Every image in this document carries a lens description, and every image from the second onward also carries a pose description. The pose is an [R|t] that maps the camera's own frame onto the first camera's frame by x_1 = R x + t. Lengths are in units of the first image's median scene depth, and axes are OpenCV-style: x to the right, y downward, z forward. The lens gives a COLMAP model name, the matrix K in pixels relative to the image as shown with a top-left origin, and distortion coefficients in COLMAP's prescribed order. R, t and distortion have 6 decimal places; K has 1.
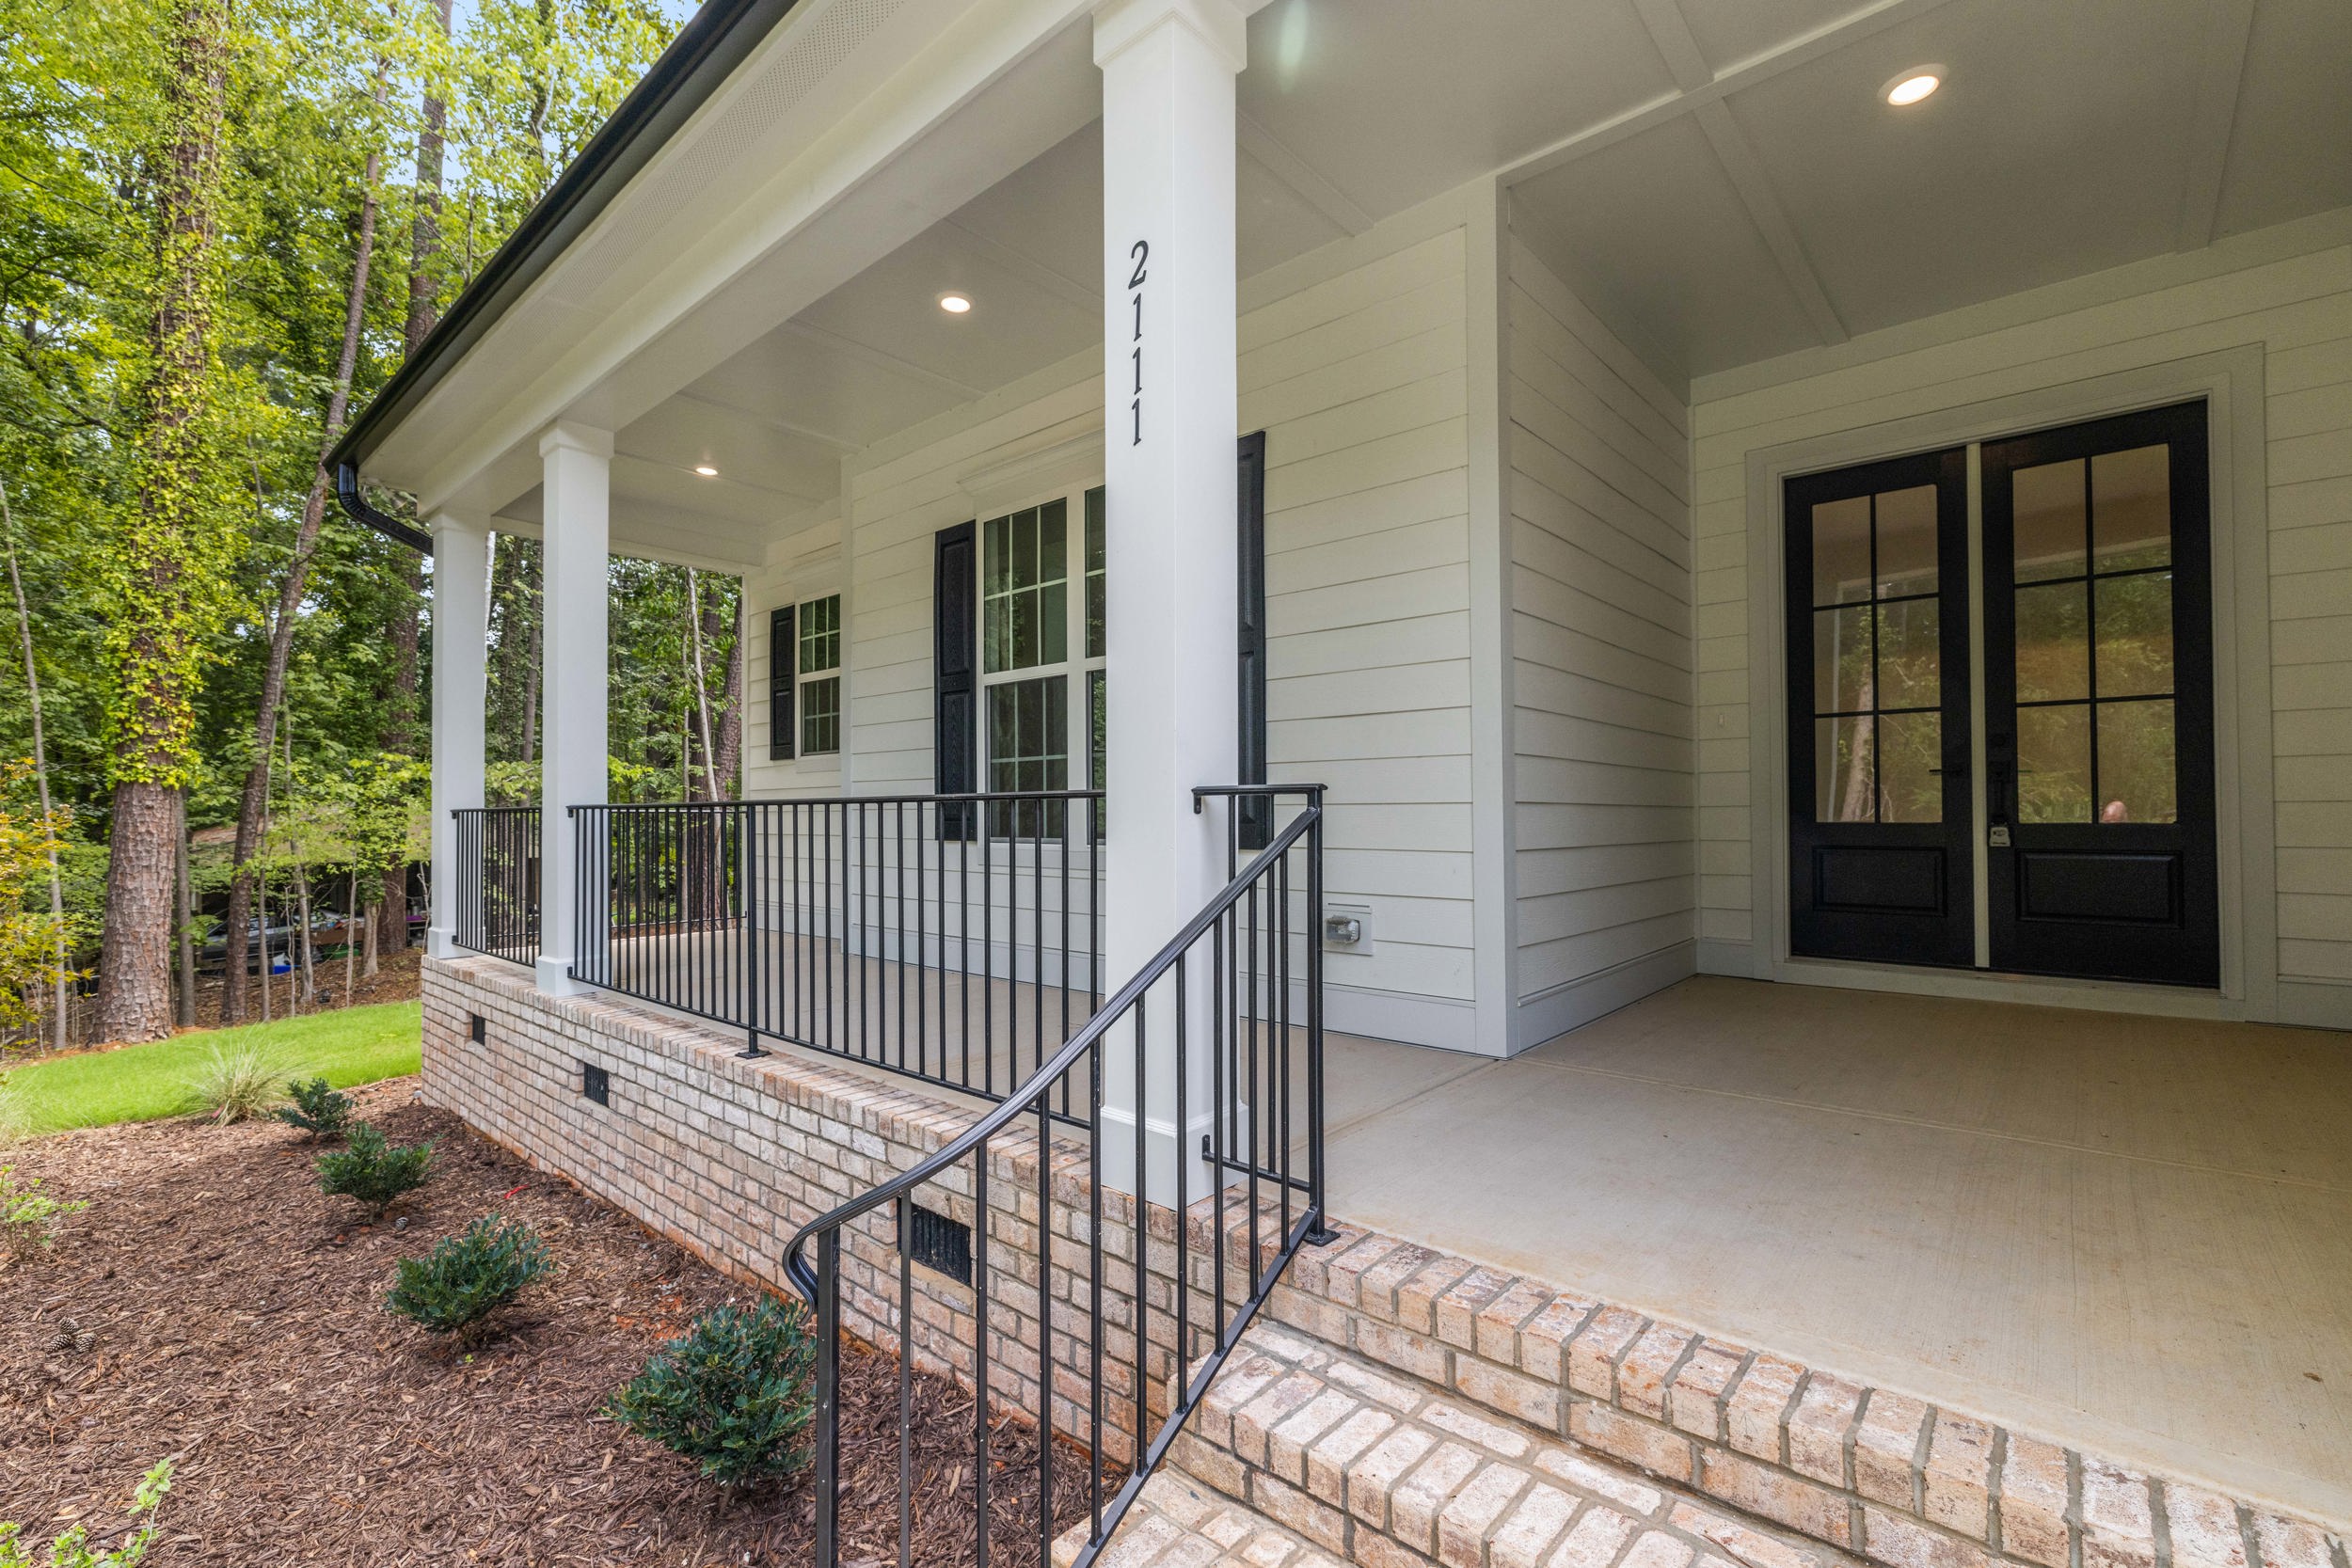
lens RADIAL K [[1008.1, 0, 1176.0], [0, 1008.1, 784.0], [0, 0, 1]] dist [-0.001727, 0.001061]
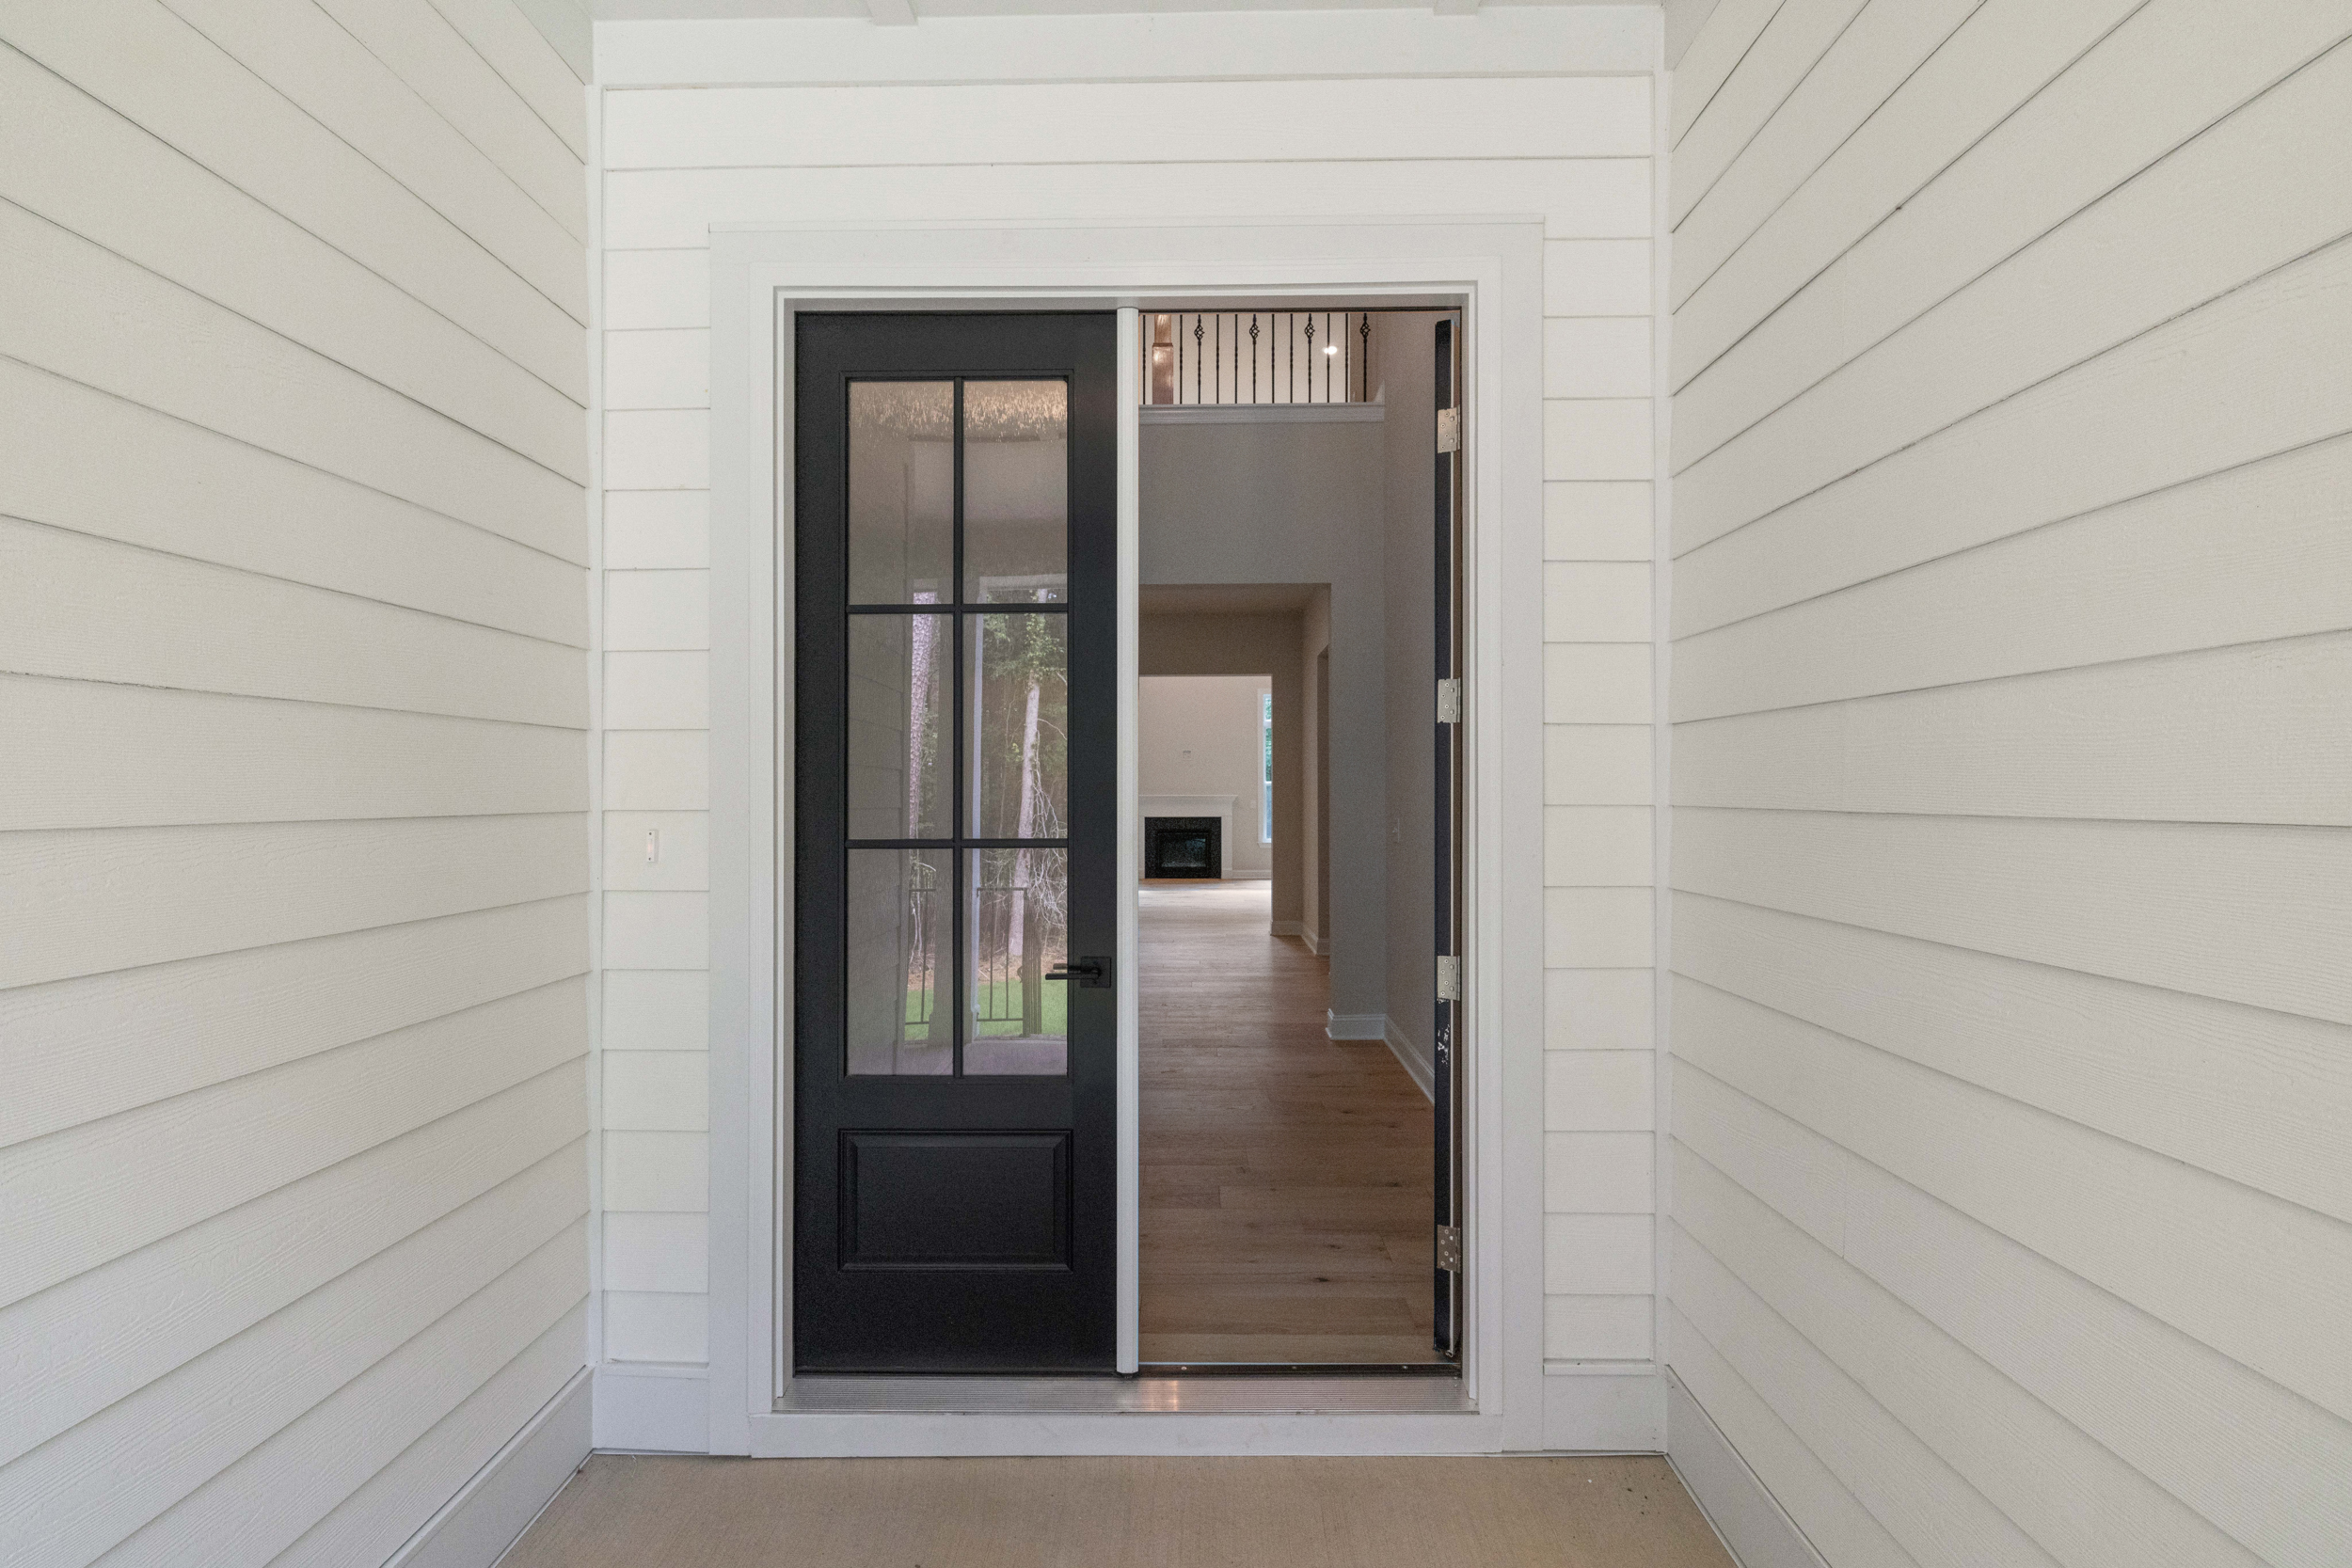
lens RADIAL K [[1008.1, 0, 1176.0], [0, 1008.1, 784.0], [0, 0, 1]] dist [-0.001727, 0.001061]
pose [[0.755873, -0.000193, 0.654718, 0.449050], [-0.012613, 0.999810, 0.014857, -0.103401], [-0.654597, -0.019488, 0.755727, 0.559576]]
